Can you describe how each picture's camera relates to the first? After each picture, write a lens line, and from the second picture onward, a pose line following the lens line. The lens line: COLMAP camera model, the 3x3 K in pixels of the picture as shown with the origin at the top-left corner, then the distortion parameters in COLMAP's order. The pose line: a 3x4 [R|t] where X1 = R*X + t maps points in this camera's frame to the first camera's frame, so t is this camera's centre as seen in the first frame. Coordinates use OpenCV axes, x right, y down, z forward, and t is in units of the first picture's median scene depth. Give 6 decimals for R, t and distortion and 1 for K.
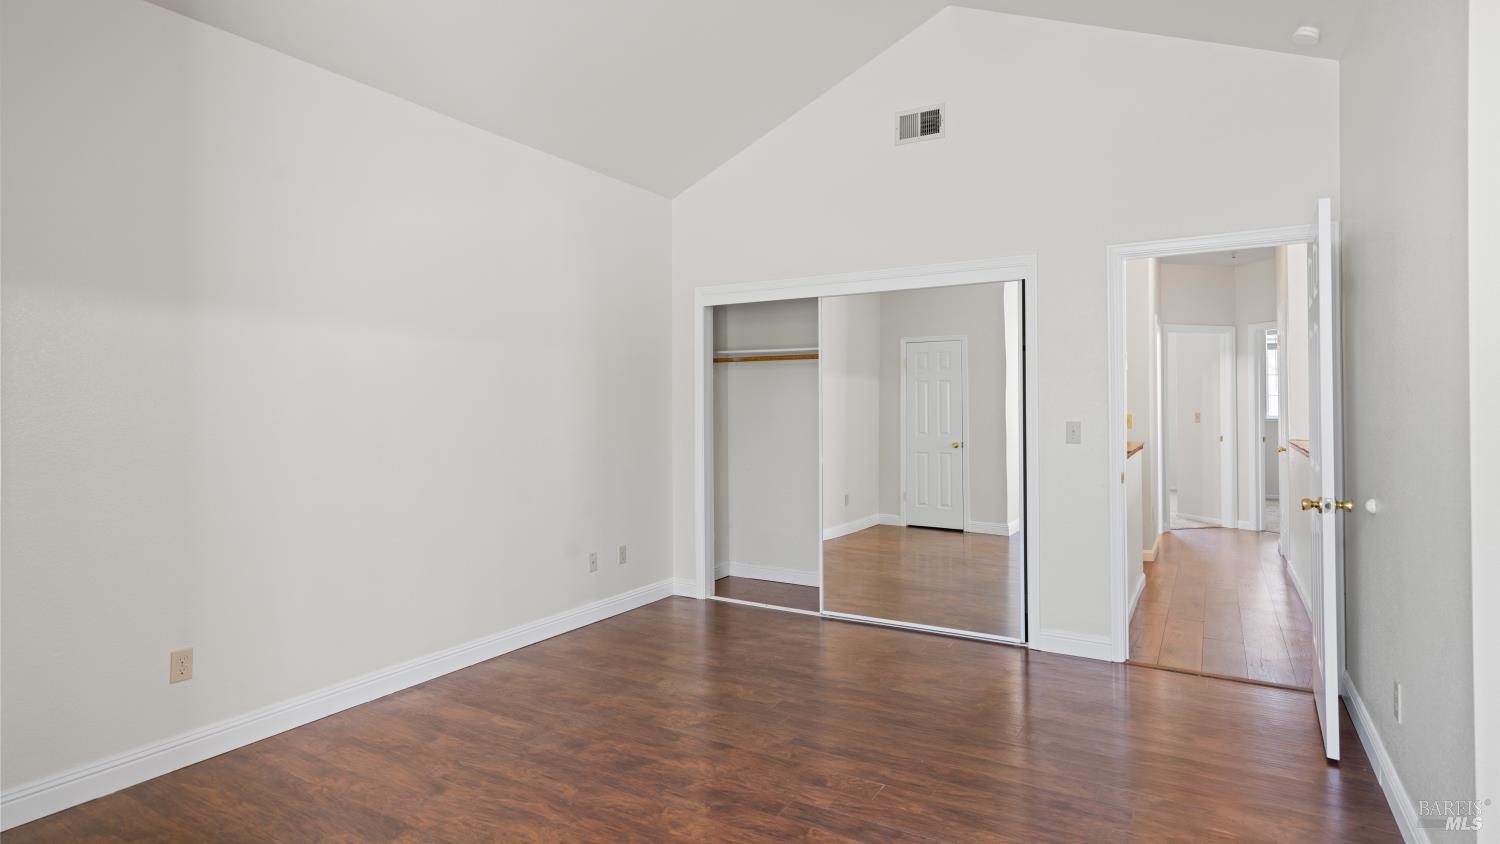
lens RADIAL K [[764.2, 0, 748.3], [0, 764.2, 403.2], [0, 0, 1]] dist [-0.002722, -0.000313]
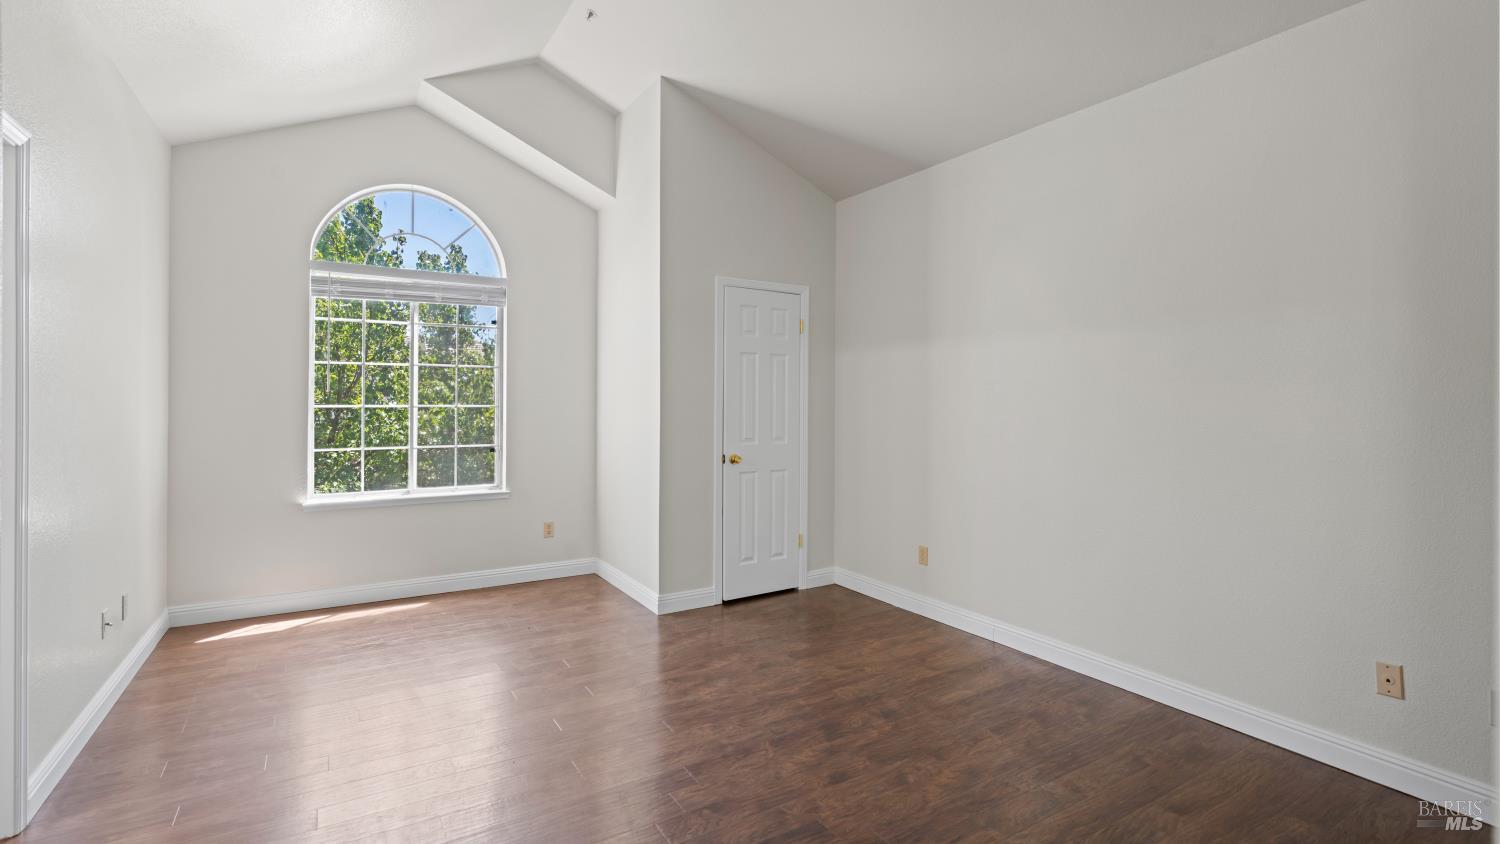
lens RADIAL K [[693.0, 0, 747.0], [0, 693.0, 397.1], [0, 0, 1]] dist [0.003864, 0.001099]
pose [[-0.458951, 0.000382, -0.888462, 0.745361], [0.000740, 1.000000, 0.000048, -0.001828], [0.888461, -0.000635, -0.458951, 1.285862]]
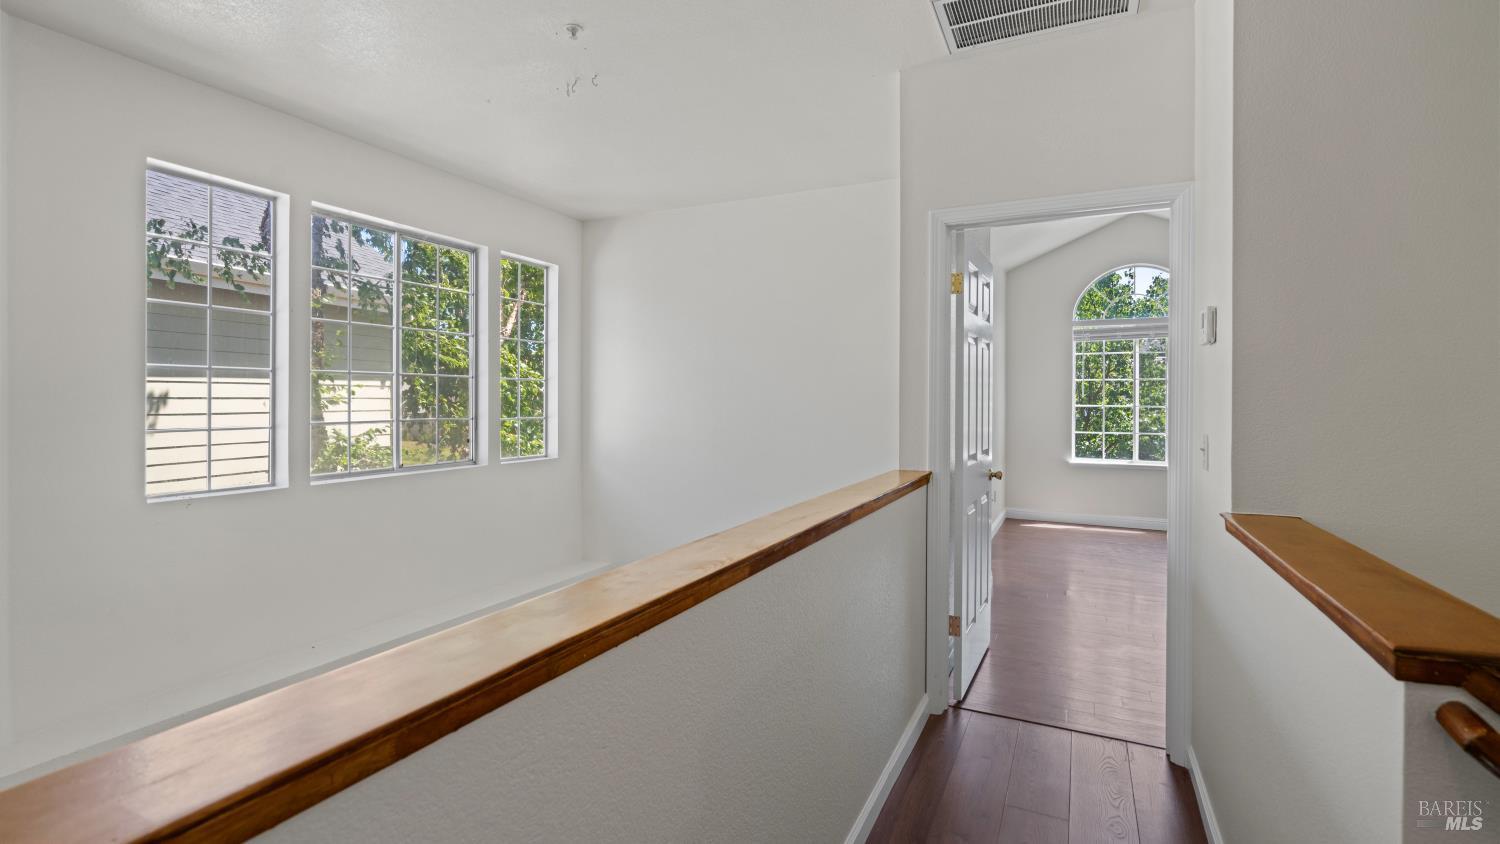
lens RADIAL K [[674.6, 0, 745.8], [0, 674.6, 398.8], [0, 0, 1]] dist [-0.001468, 0.000326]
pose [[-0.995968, 0.003015, -0.089663, 1.272581], [0.003201, 0.999993, -0.001931, -0.006874], [0.089656, -0.002210, -0.995970, 2.130704]]
